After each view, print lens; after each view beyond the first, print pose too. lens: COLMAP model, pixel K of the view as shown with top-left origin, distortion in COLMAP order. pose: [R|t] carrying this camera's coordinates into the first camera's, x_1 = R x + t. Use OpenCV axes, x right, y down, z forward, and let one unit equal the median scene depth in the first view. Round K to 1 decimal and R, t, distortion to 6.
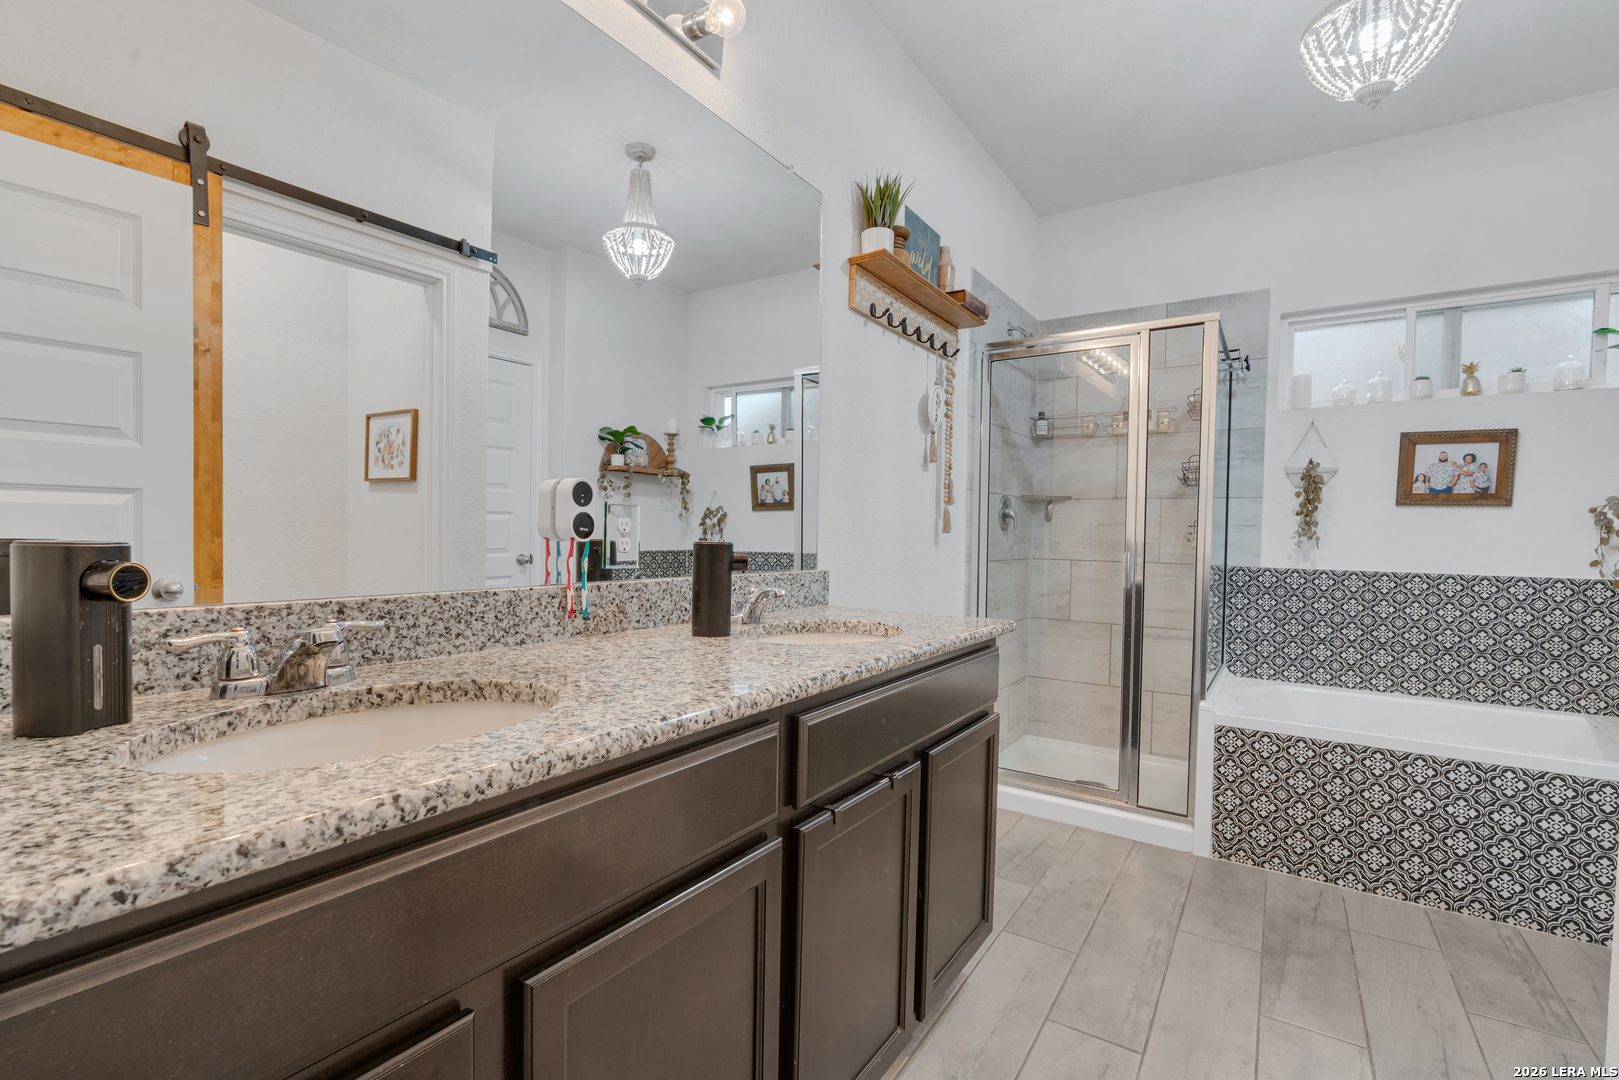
lens RADIAL K [[736.8, 0, 801.4], [0, 736.8, 551.9], [0, 0, 1]] dist [-0.006935, 0.001353]
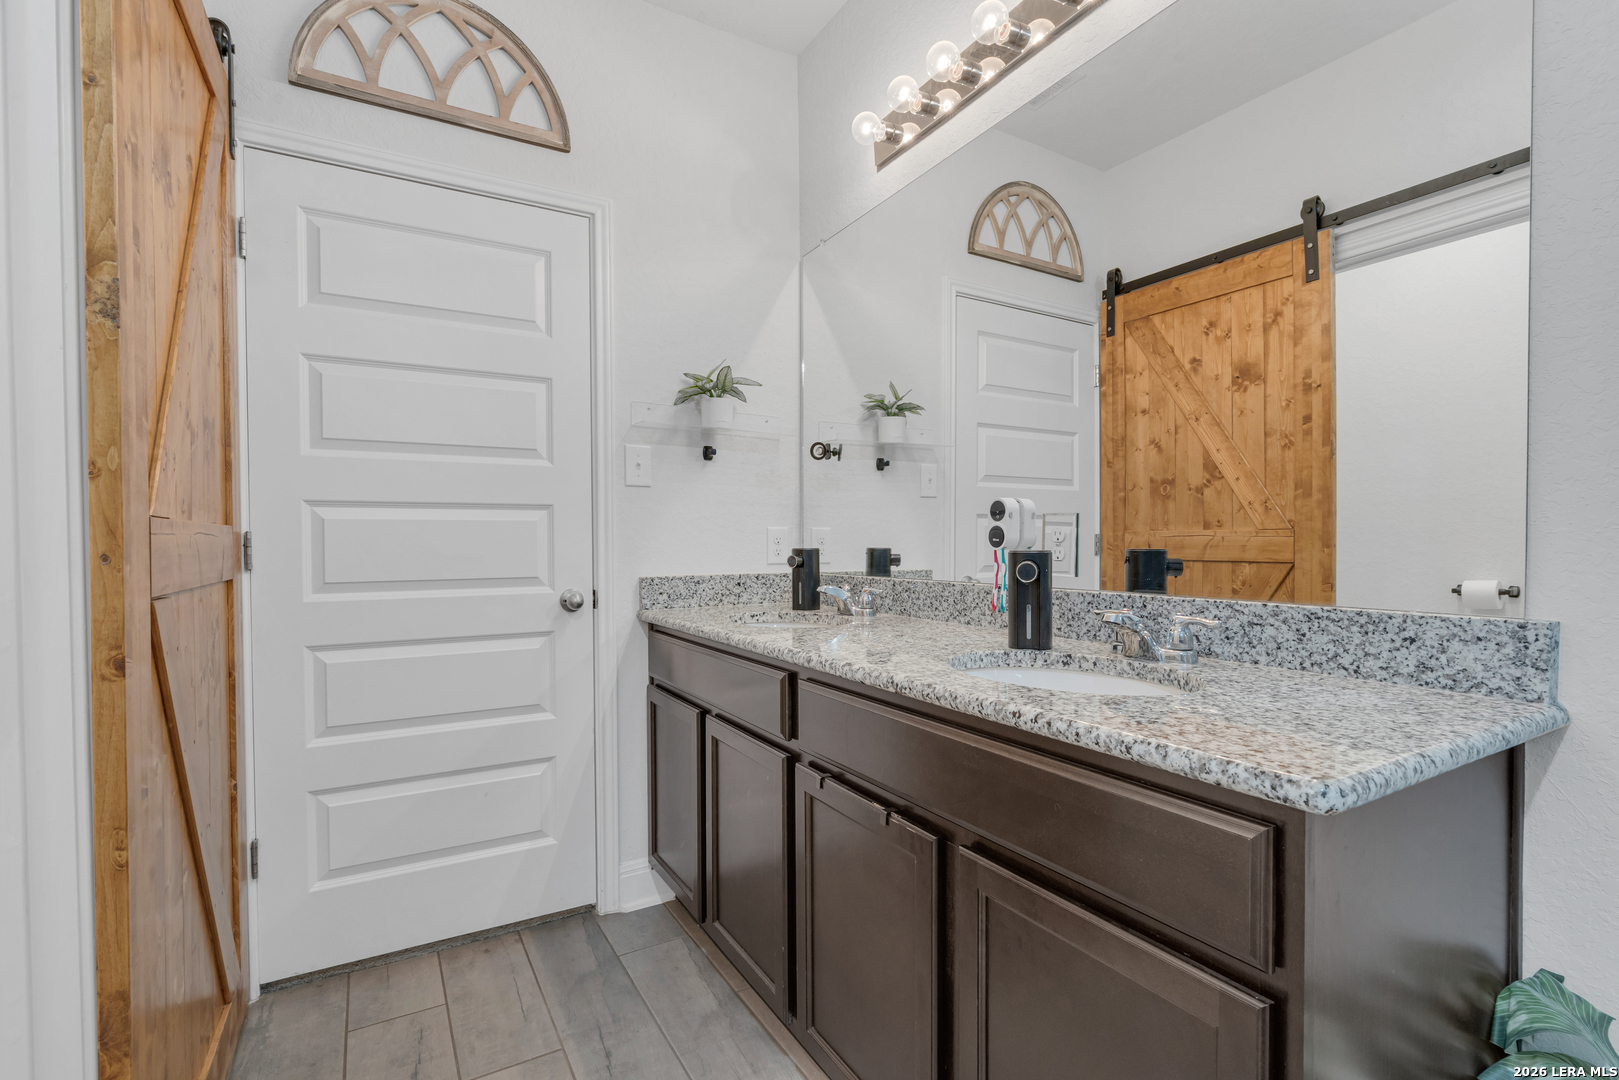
lens RADIAL K [[736.8, 0, 801.4], [0, 736.8, 551.9], [0, 0, 1]] dist [-0.006935, 0.001353]
pose [[-0.423953, 0.005114, -0.905670, 1.020193], [-0.019737, 0.999694, 0.014883, -0.024737], [0.905469, 0.024185, -0.423722, 1.320109]]
